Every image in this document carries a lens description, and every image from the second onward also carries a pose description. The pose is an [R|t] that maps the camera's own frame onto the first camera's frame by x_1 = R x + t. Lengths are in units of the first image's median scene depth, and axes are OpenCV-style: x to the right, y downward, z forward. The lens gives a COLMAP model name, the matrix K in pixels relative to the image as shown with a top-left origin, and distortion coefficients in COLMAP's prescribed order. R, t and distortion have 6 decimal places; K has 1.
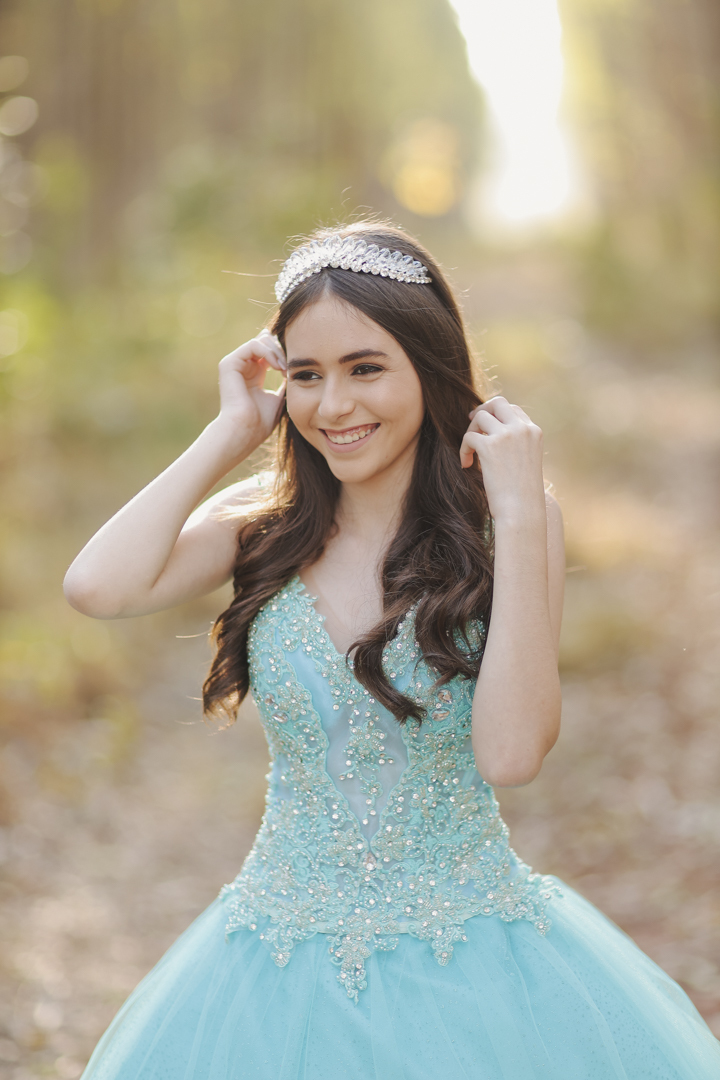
lens RADIAL K [[2617.5, 0, 360.0], [0, 2617.5, 540.0], [0, 0, 1]] dist [2.067888, -0.138721]
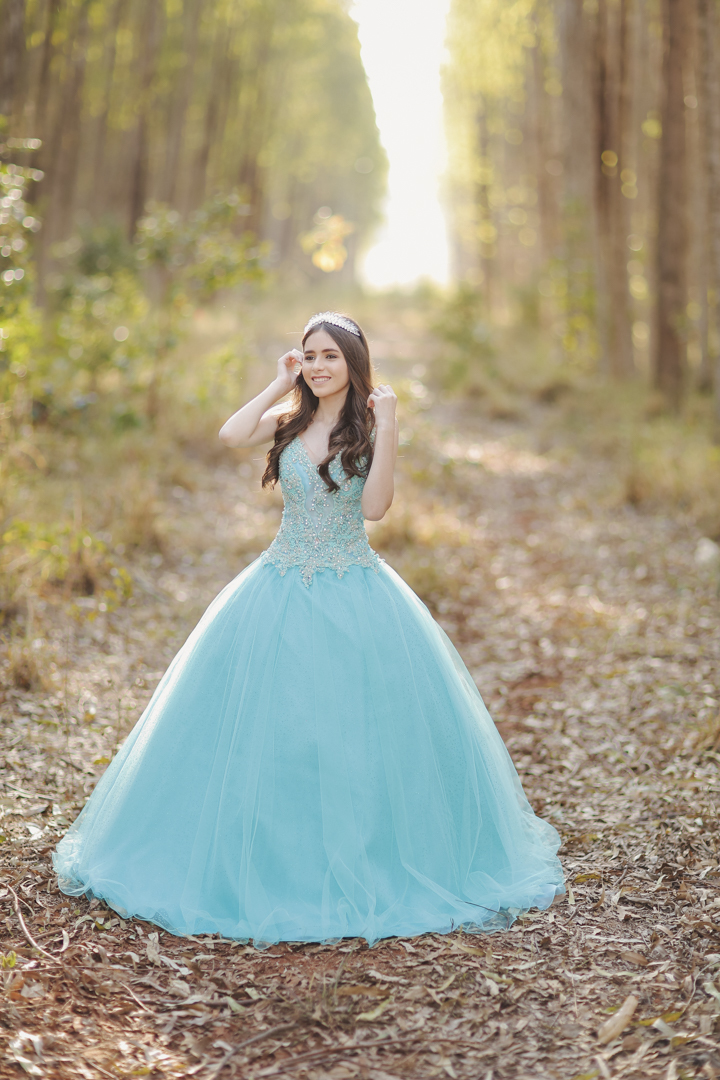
lens RADIAL K [[2617.5, 0, 360.0], [0, 2617.5, 540.0], [0, 0, 1]] dist [2.067888, -0.138721]
pose [[0.995461, 0.095035, -0.005006, 0.060732], [-0.095167, 0.994172, -0.050644, 0.249106], [0.000164, 0.050891, 0.998704, -1.684504]]
